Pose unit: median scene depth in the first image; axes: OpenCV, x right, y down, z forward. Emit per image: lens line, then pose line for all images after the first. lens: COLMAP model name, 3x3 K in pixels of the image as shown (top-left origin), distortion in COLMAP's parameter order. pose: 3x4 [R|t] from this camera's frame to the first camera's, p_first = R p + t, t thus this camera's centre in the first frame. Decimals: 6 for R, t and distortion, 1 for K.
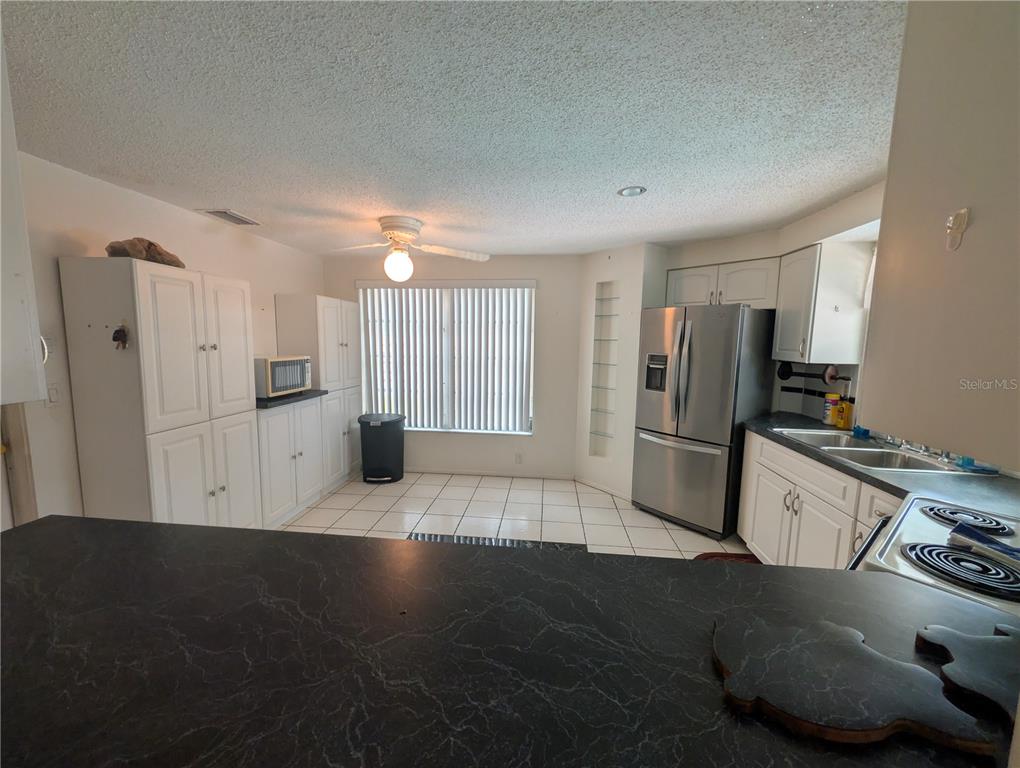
lens RADIAL K [[392.6, 0, 508.6], [0, 392.6, 384.3], [0, 0, 1]] dist [0.001266, 0.000366]
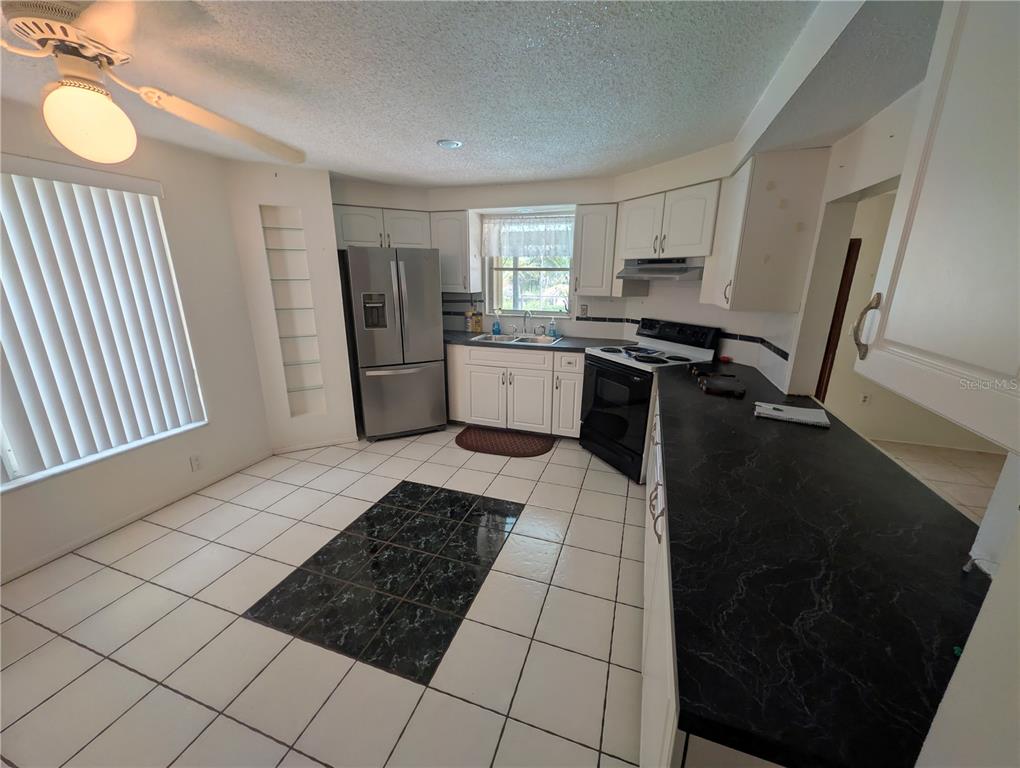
lens RADIAL K [[392.6, 0, 508.6], [0, 392.6, 384.3], [0, 0, 1]] dist [0.001266, 0.000366]
pose [[0.221289, -0.278742, 0.934524, -0.594822], [0.109224, 0.959336, 0.260279, -0.077971], [-0.969072, 0.044475, 0.242736, 0.414549]]
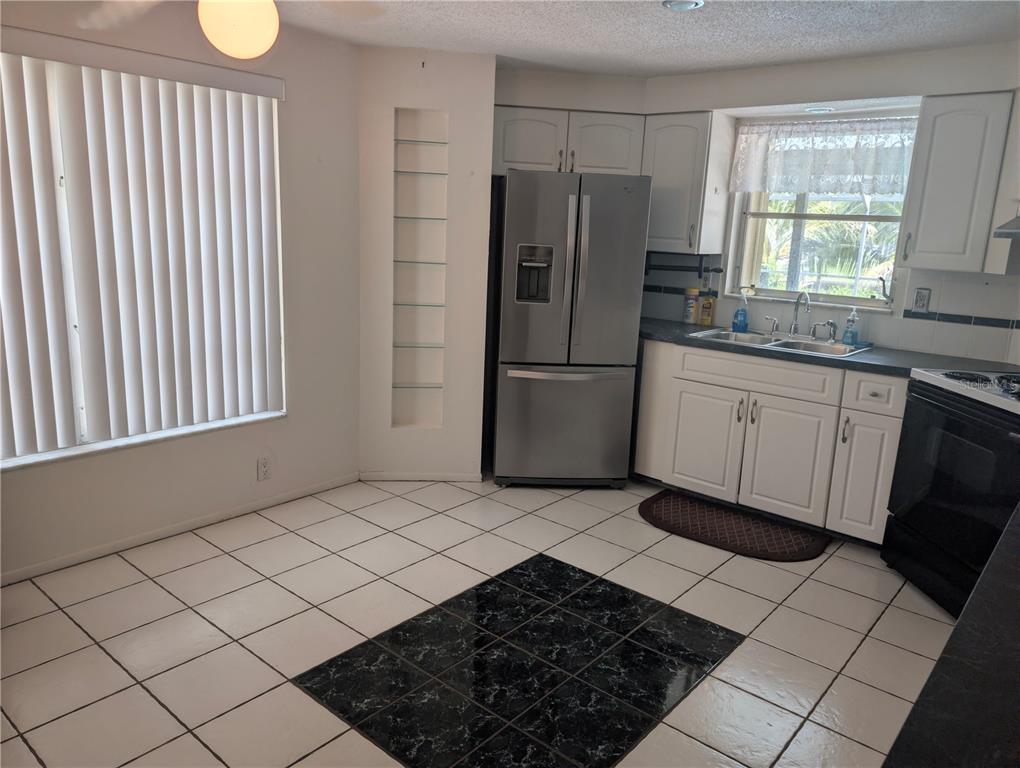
lens RADIAL K [[728.2, 0, 510.0], [0, 728.2, 384.0], [0, 0, 1]] dist [0.008726, -0.001987]
pose [[0.560787, -0.170397, 0.810236, -0.667043], [0.059709, 0.984368, 0.165692, -0.052666], [-0.825804, -0.044539, 0.562196, 0.355813]]
